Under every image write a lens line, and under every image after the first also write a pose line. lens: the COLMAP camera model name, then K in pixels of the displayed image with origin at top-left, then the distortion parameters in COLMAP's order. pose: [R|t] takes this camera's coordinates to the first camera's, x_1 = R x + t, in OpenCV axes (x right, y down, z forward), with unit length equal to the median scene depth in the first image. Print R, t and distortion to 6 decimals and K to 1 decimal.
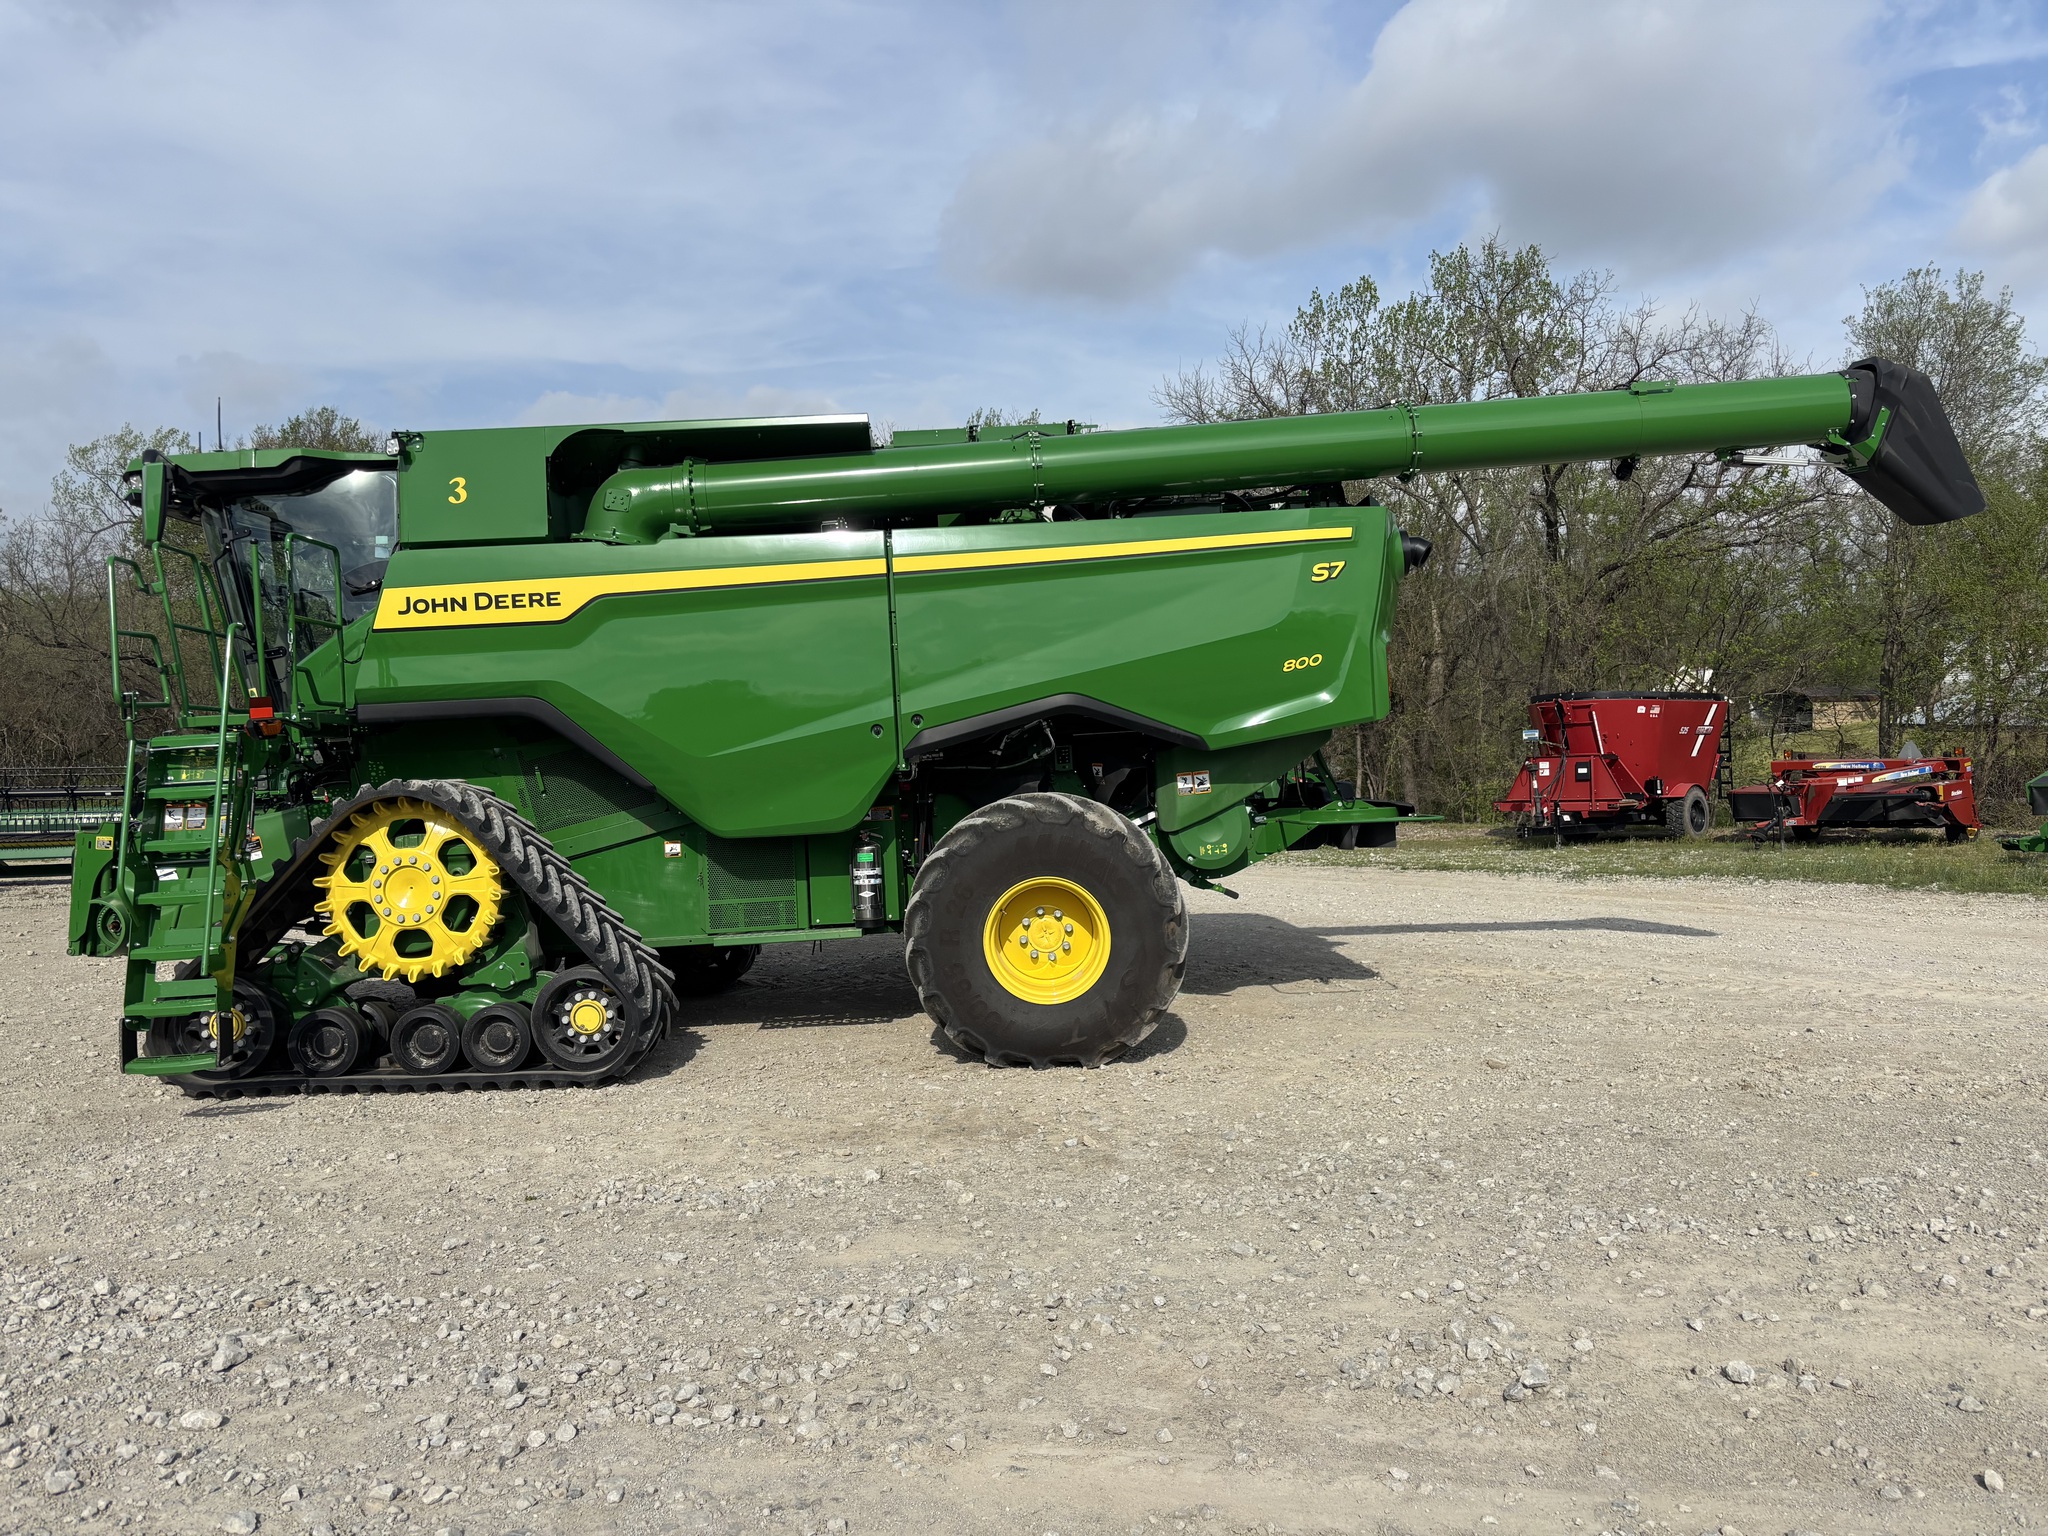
lens RADIAL K [[1568.9, 0, 1026.1], [0, 1568.9, 800.1], [0, 0, 1]] dist [0.062781, -0.055770]
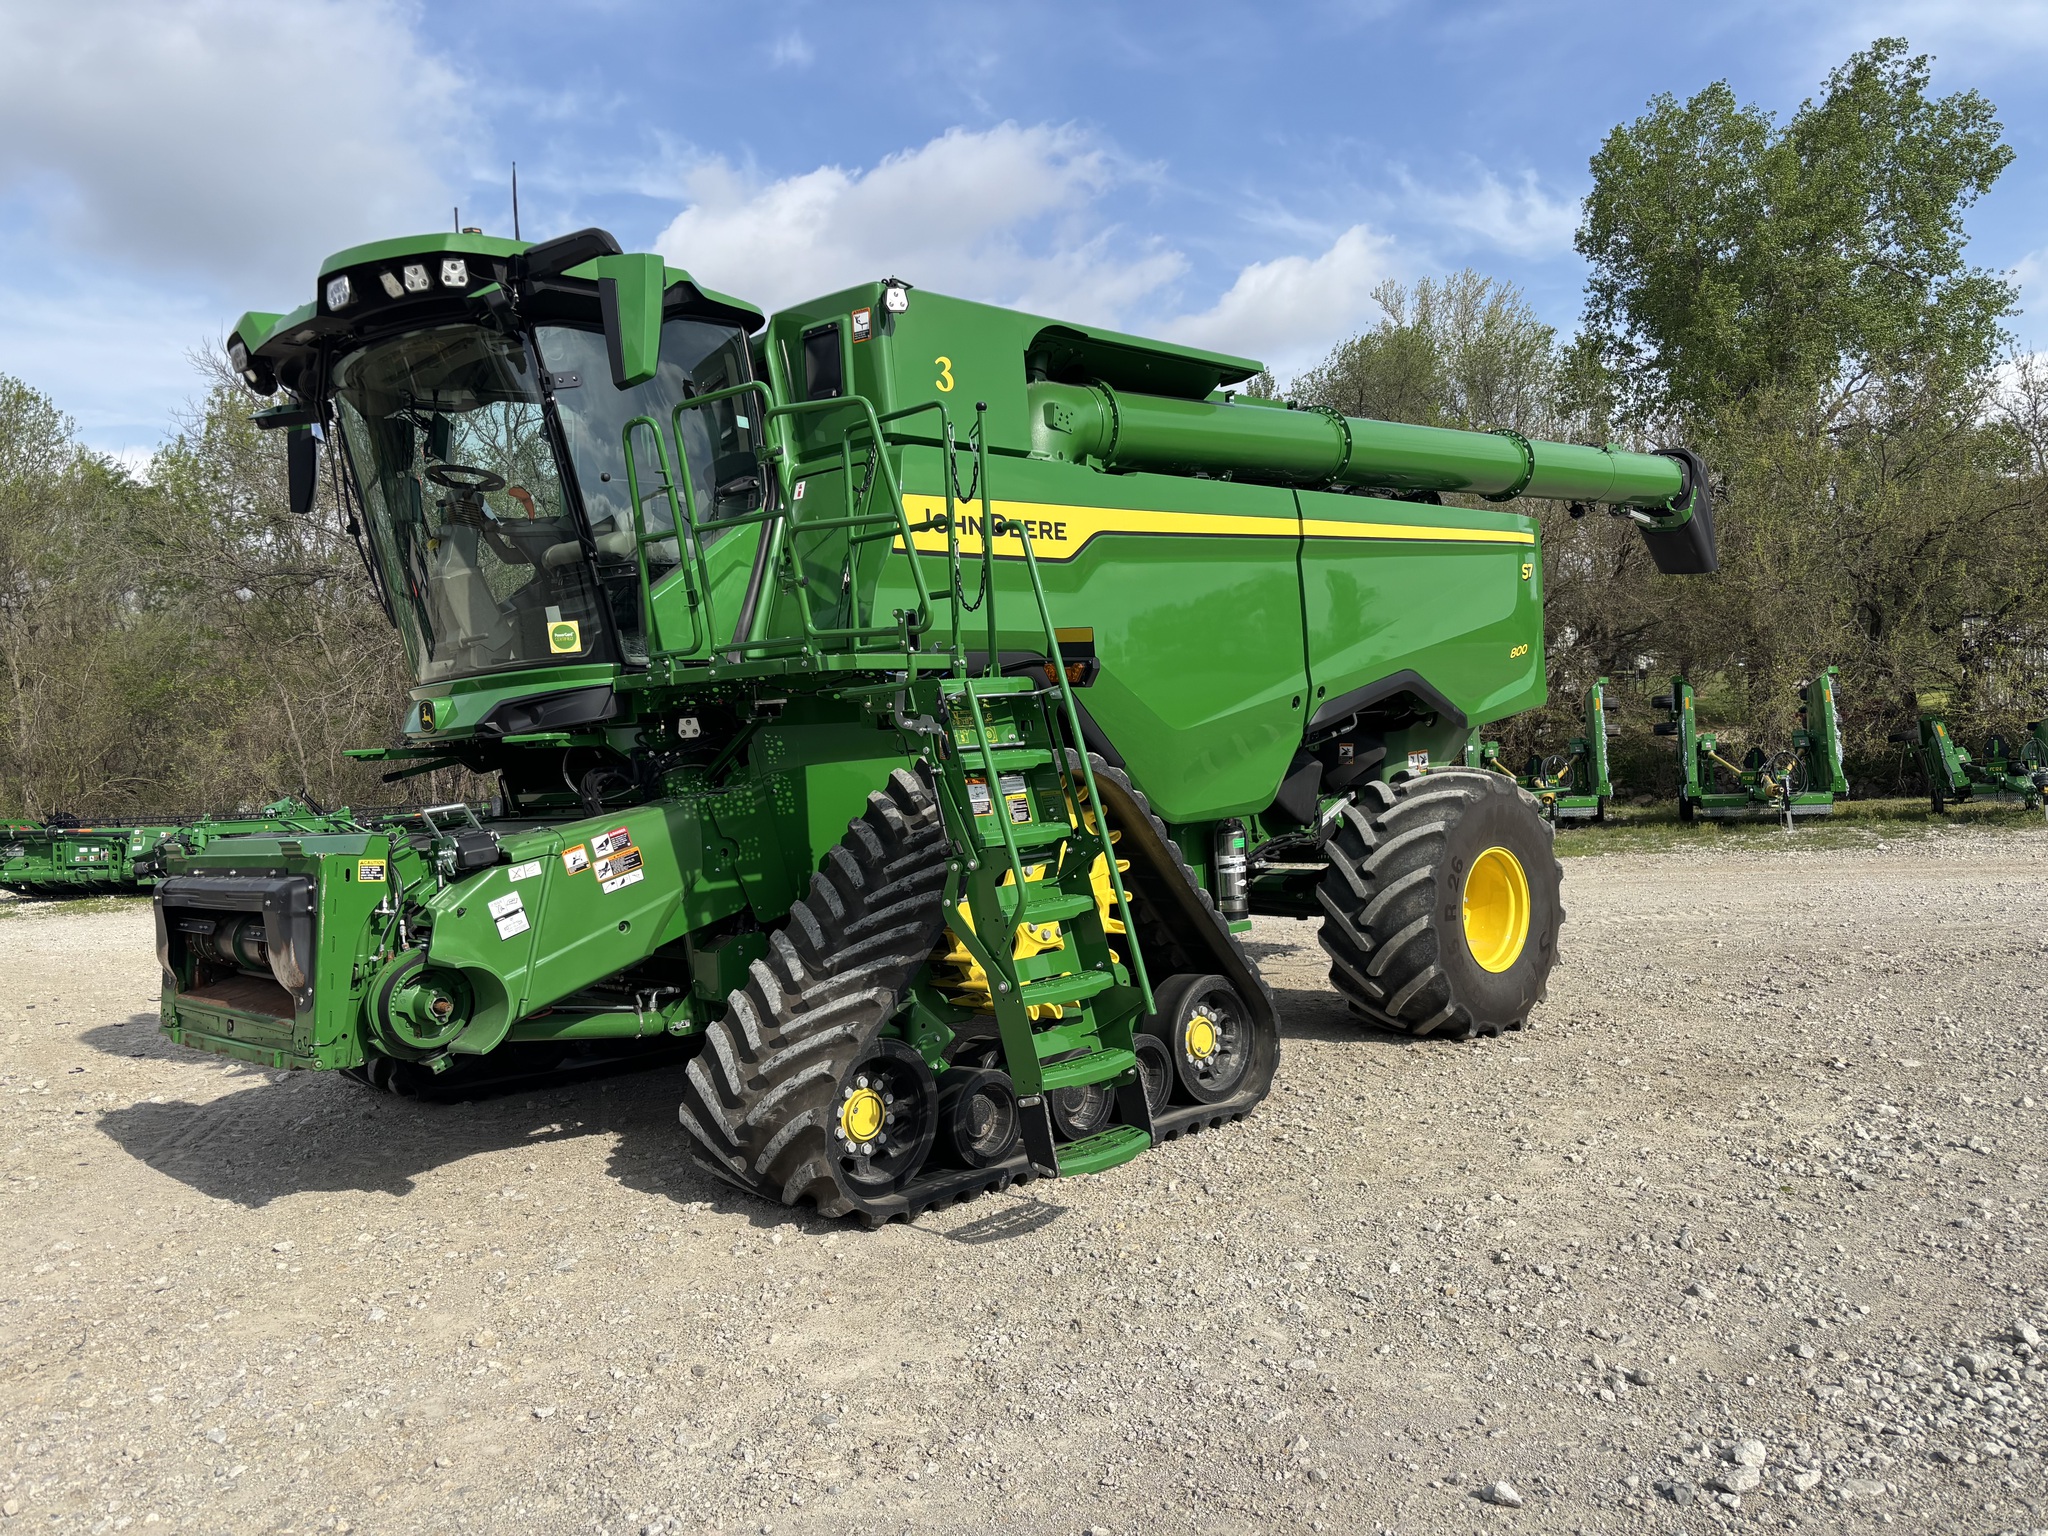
lens RADIAL K [[1568.9, 0, 1026.1], [0, 1568.9, 800.1], [0, 0, 1]] dist [0.062781, -0.055770]
pose [[0.715395, -0.025582, 0.698252, -0.859090], [0.041480, 0.999122, -0.005894, 0.011179], [-0.697488, 0.033180, 0.715827, 0.449133]]
